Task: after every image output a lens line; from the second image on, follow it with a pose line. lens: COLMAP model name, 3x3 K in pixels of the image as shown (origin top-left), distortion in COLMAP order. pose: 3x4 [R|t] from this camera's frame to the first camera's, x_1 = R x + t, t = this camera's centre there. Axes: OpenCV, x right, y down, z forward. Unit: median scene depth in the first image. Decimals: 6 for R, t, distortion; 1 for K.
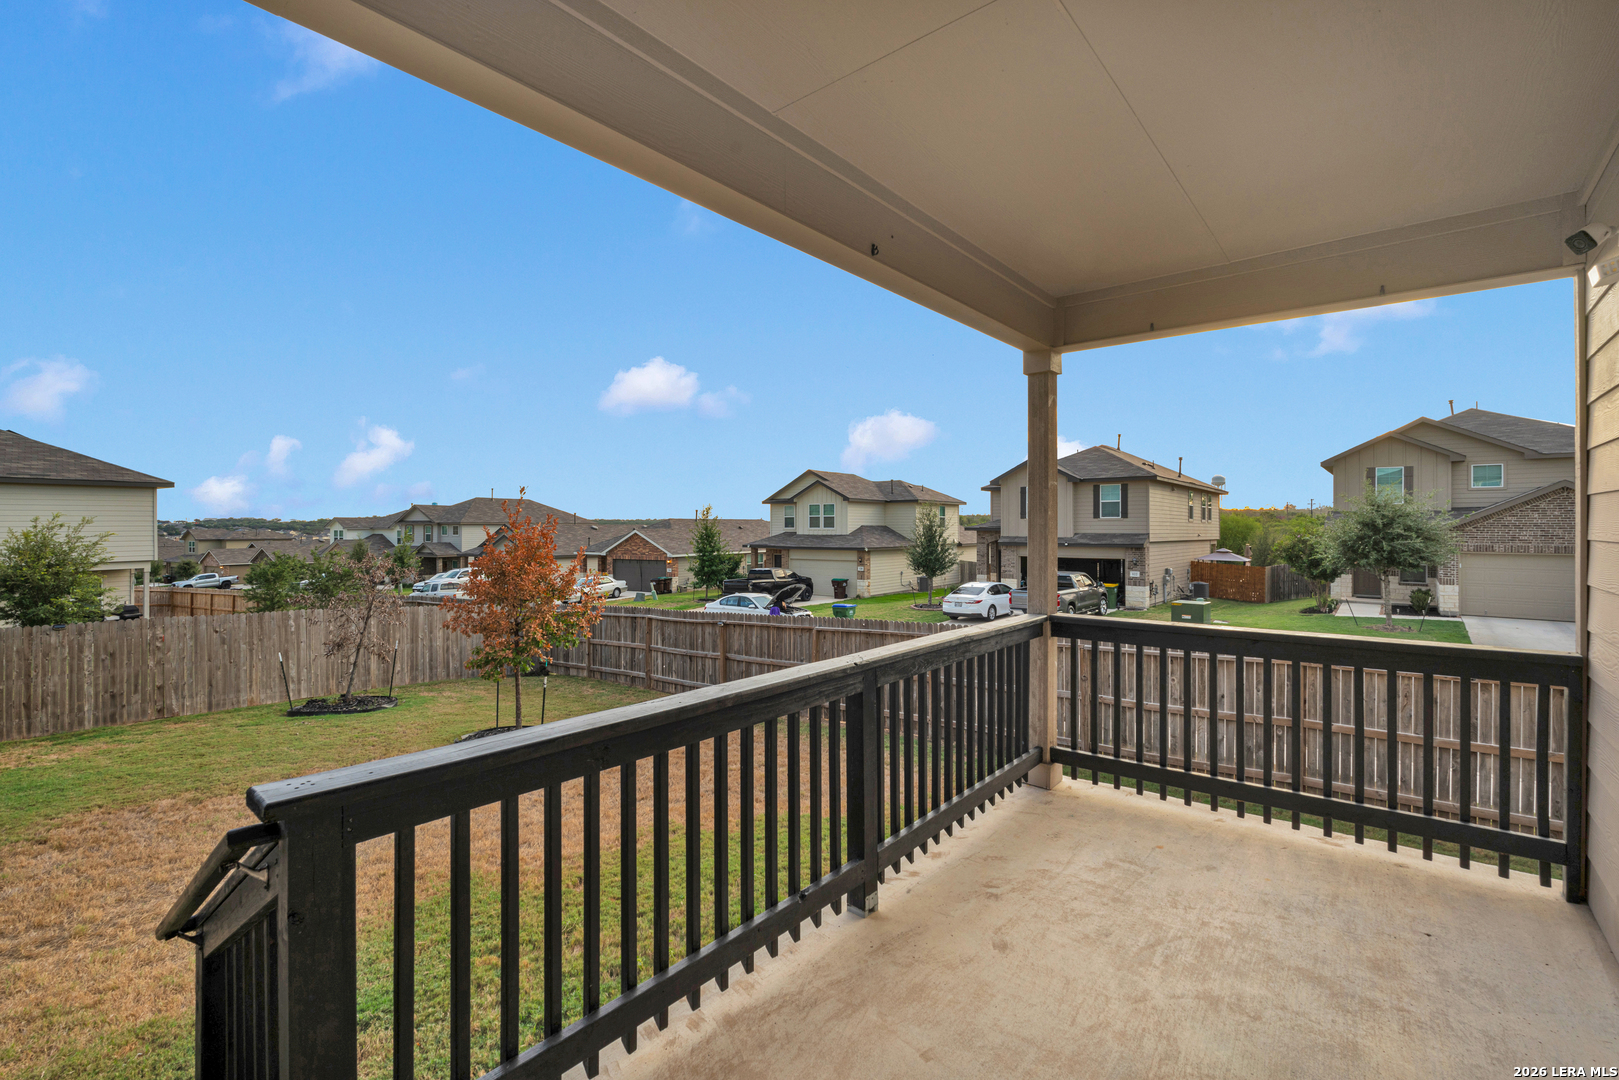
lens RADIAL K [[708.7, 0, 818.1], [0, 708.7, 534.0], [0, 0, 1]] dist [-0.010136, -0.000204]
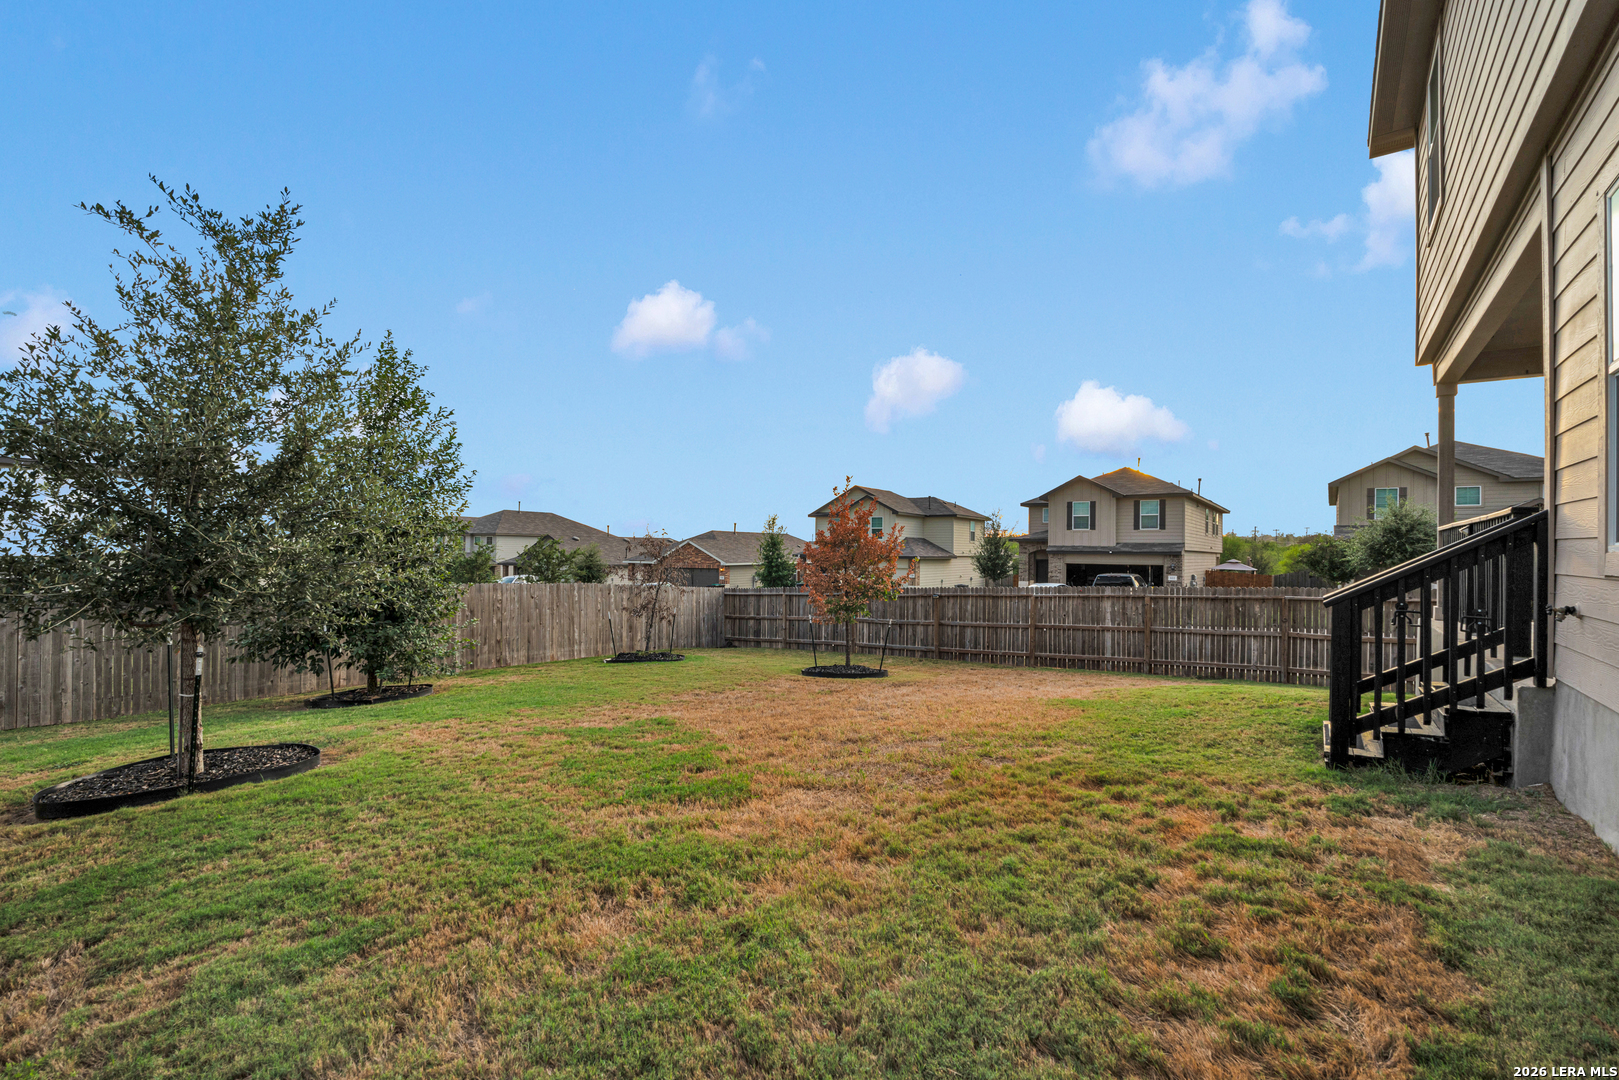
lens RADIAL K [[708.7, 0, 801.3], [0, 708.7, 553.5], [0, 0, 1]] dist [-0.010136, -0.000204]
pose [[0.998209, 0.010236, 0.058944, -0.217763], [-0.009712, 0.999911, -0.009161, 0.032664], [-0.059033, 0.008572, 0.998219, -0.105502]]
